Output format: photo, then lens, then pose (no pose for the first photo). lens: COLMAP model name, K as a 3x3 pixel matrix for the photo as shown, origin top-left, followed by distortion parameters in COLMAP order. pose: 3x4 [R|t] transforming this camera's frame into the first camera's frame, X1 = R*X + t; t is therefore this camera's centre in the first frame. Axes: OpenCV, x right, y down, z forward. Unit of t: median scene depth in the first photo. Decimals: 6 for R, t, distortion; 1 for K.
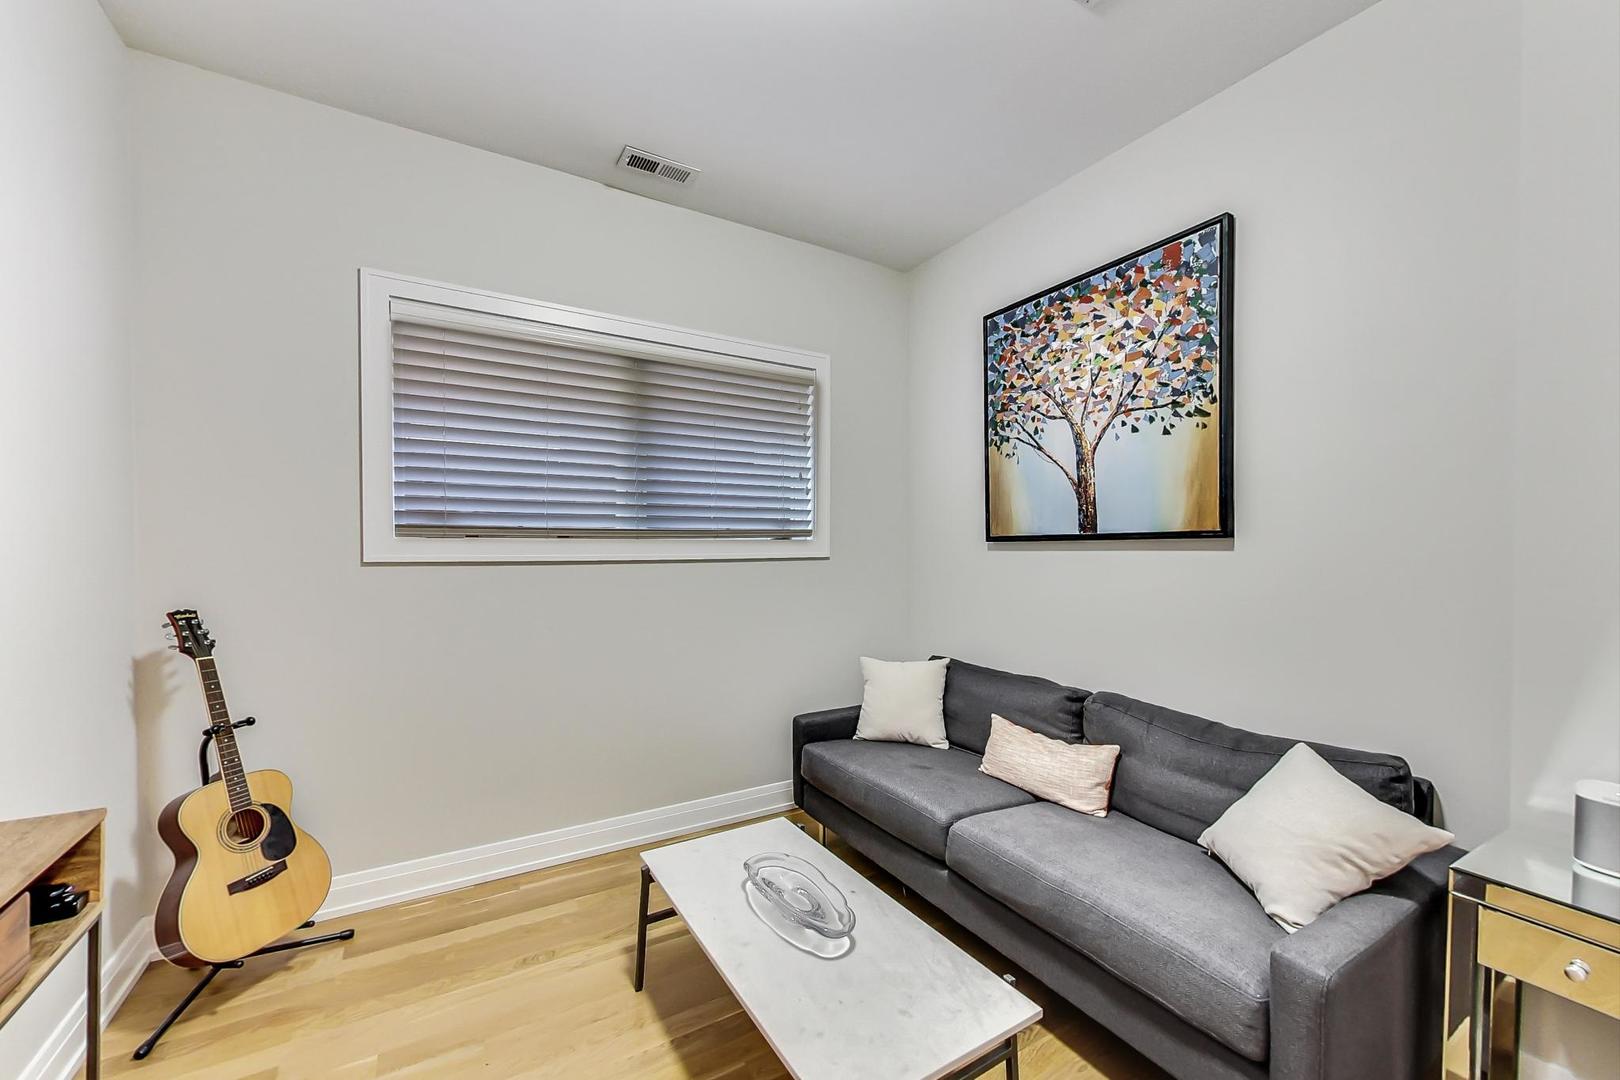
lens RADIAL K [[638.3, 0, 811.1], [0, 638.3, 555.4], [0, 0, 1]] dist [-0.000612, -0.000085]
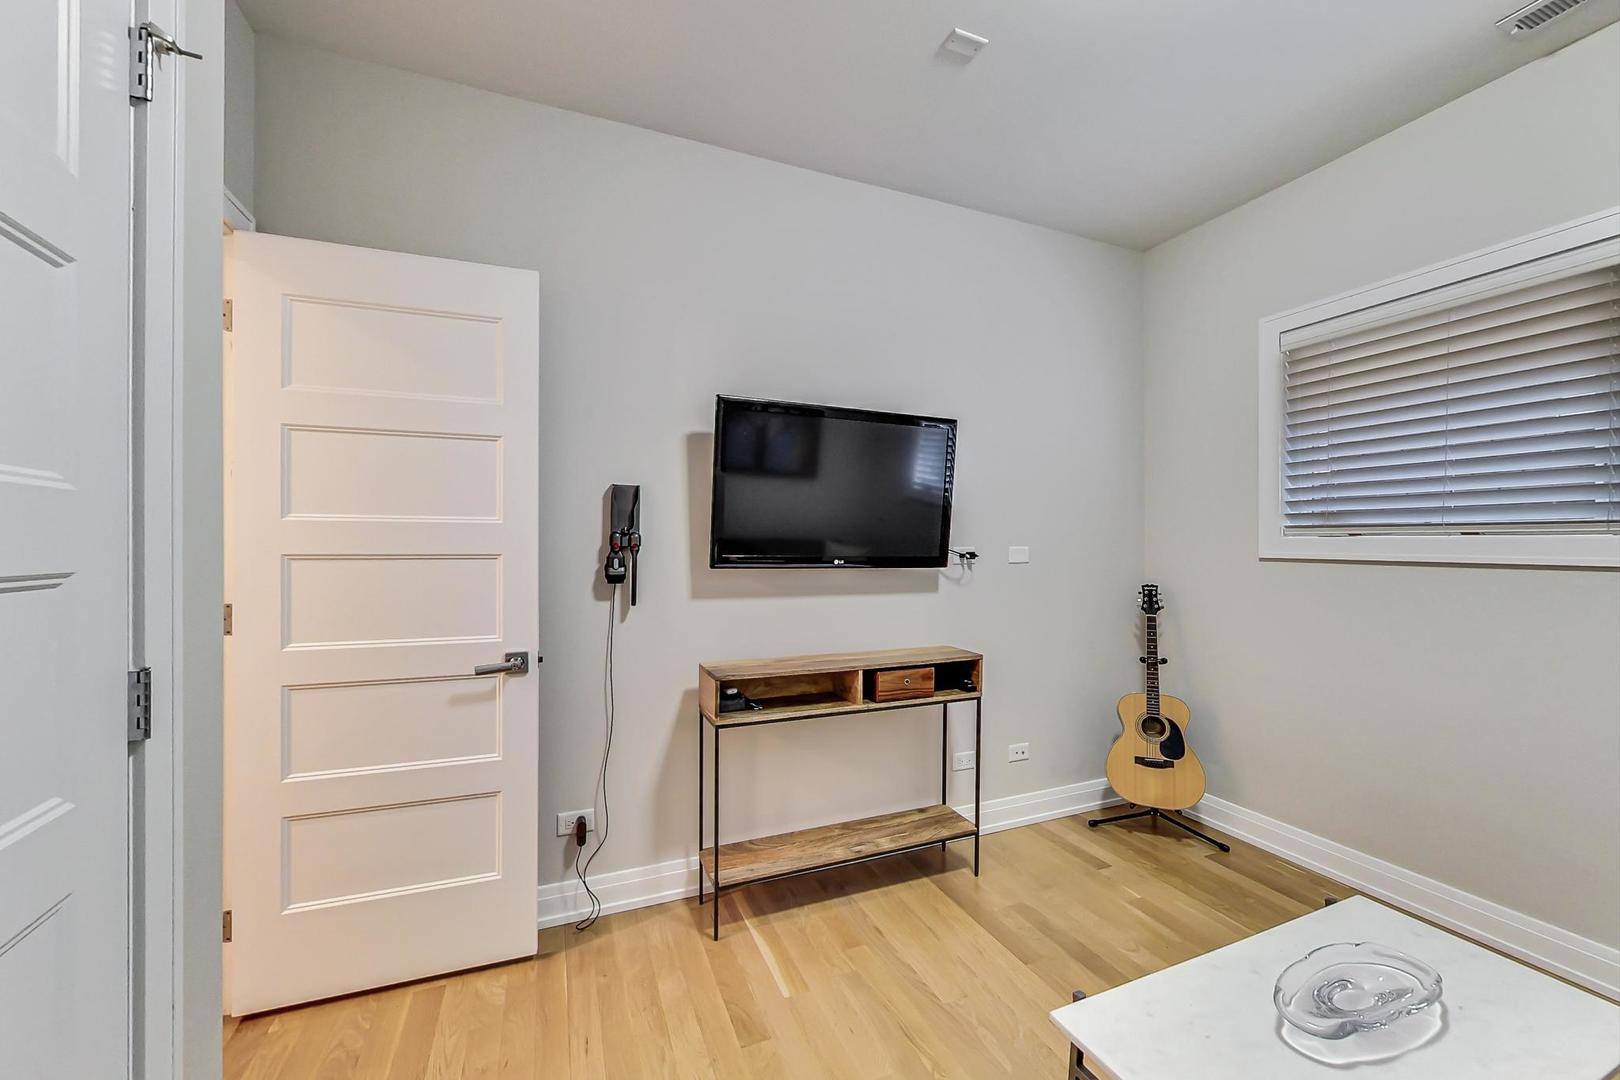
lens RADIAL K [[636.2, 0, 819.0], [0, 636.2, 545.5], [0, 0, 1]] dist [0.001191, 0.000164]
pose [[-0.136175, -0.003404, -0.990679, 0.715538], [-0.021153, 0.999776, -0.000528, 0.005445], [0.990459, 0.020884, -0.136216, 0.387373]]
